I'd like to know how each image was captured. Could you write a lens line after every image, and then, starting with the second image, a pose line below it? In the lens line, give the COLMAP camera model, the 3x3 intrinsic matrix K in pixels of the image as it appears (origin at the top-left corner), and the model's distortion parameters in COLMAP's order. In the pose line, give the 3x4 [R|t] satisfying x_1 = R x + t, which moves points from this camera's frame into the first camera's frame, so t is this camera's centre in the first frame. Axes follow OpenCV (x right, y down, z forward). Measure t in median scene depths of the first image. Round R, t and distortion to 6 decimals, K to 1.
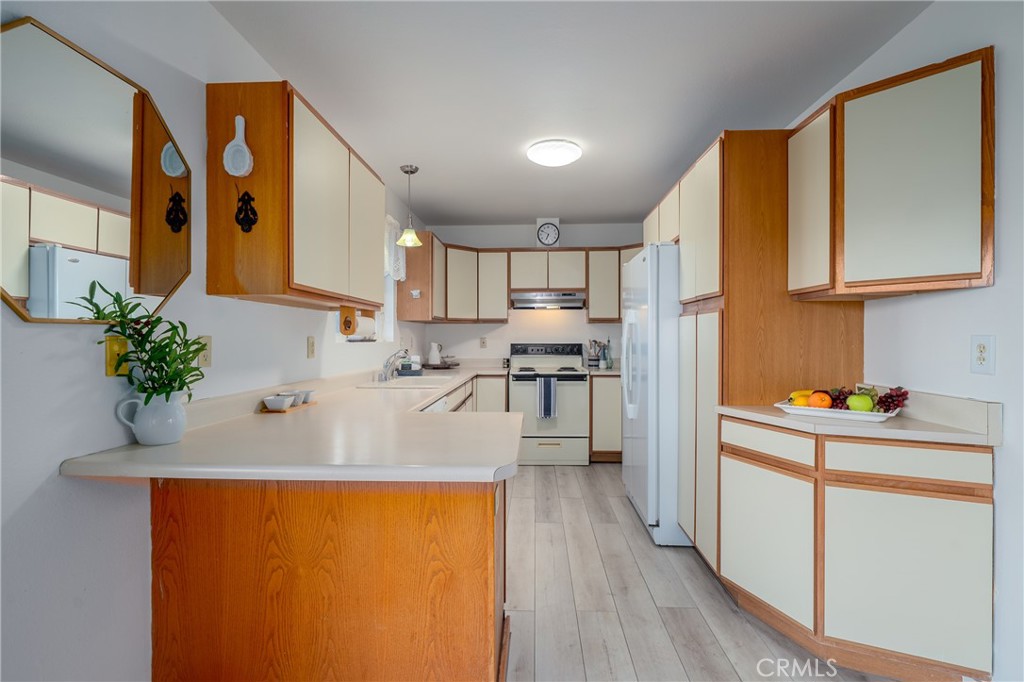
lens RADIAL K [[404.9, 0, 513.0], [0, 404.9, 336.8], [0, 0, 1]] dist [-0.000738, -0.000094]
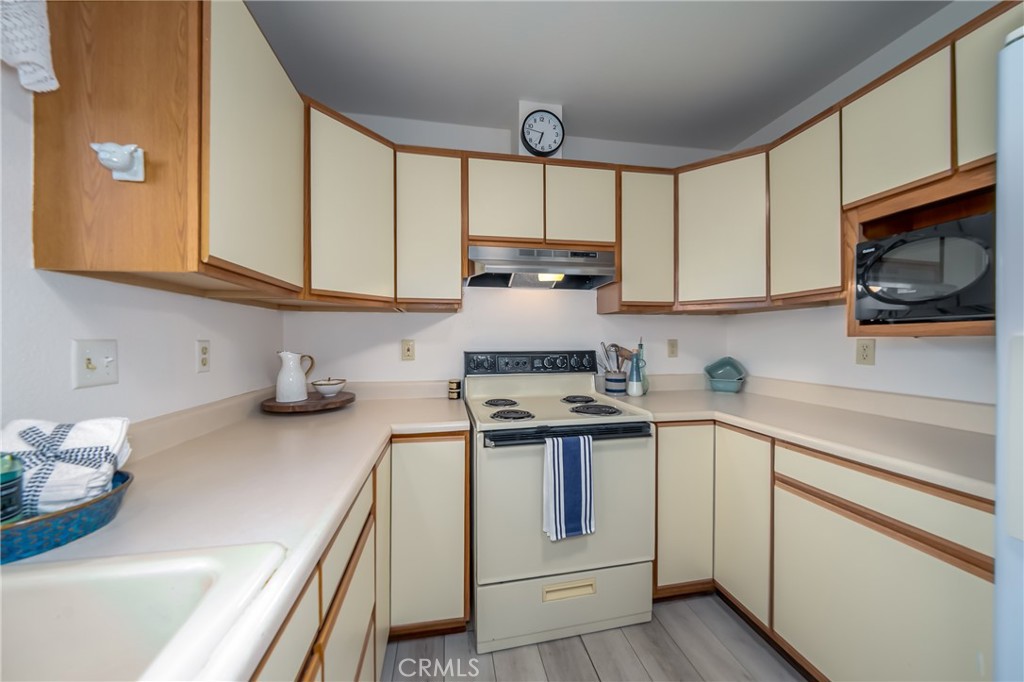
lens RADIAL K [[343.6, 0, 508.8], [0, 343.6, 341.1], [0, 0, 1]] dist [-0.001016, -0.000048]
pose [[0.977271, -0.002872, 0.211976, -0.044380], [0.002072, 0.999990, 0.003995, 0.001823], [-0.211985, -0.003465, 0.977267, 0.592819]]
